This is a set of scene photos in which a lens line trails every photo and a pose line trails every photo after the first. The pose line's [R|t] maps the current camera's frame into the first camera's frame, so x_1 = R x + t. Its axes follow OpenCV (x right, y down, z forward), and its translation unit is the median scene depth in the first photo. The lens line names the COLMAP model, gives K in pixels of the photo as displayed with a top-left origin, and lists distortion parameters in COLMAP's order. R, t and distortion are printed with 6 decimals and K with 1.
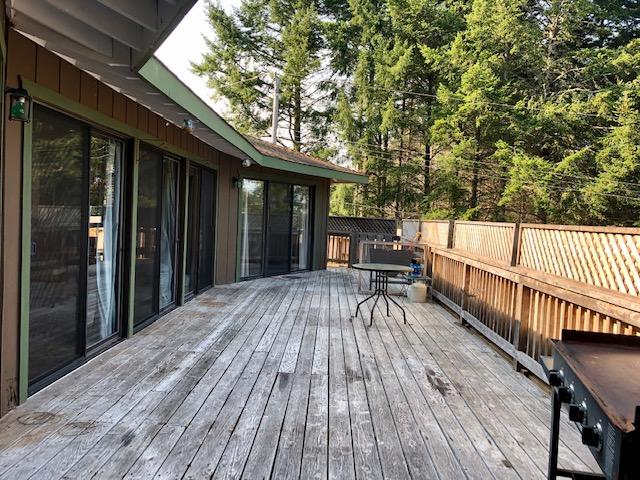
lens RADIAL K [[515.4, 0, 320.3], [0, 515.4, 240.2], [0, 0, 1]] dist [0.071337, -0.021371]
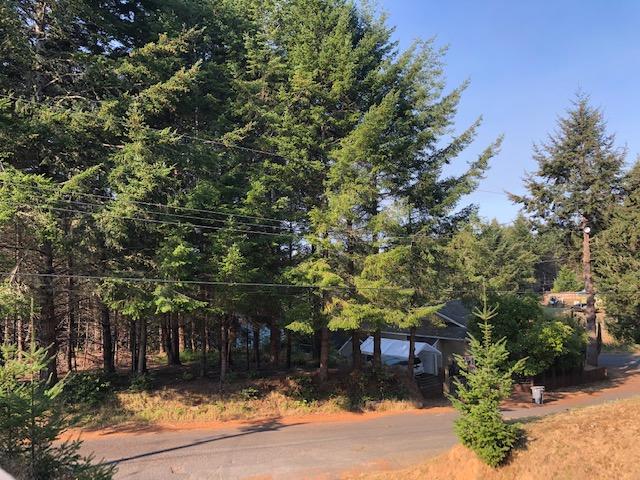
lens RADIAL K [[515.4, 0, 309.0], [0, 515.4, 209.4], [0, 0, 1]] dist [0.071337, -0.021371]
pose [[0.633989, -0.013547, 0.773224, 0.079808], [0.109776, 0.991298, -0.072641, -0.009507], [-0.765511, 0.130935, 0.629959, 0.228564]]
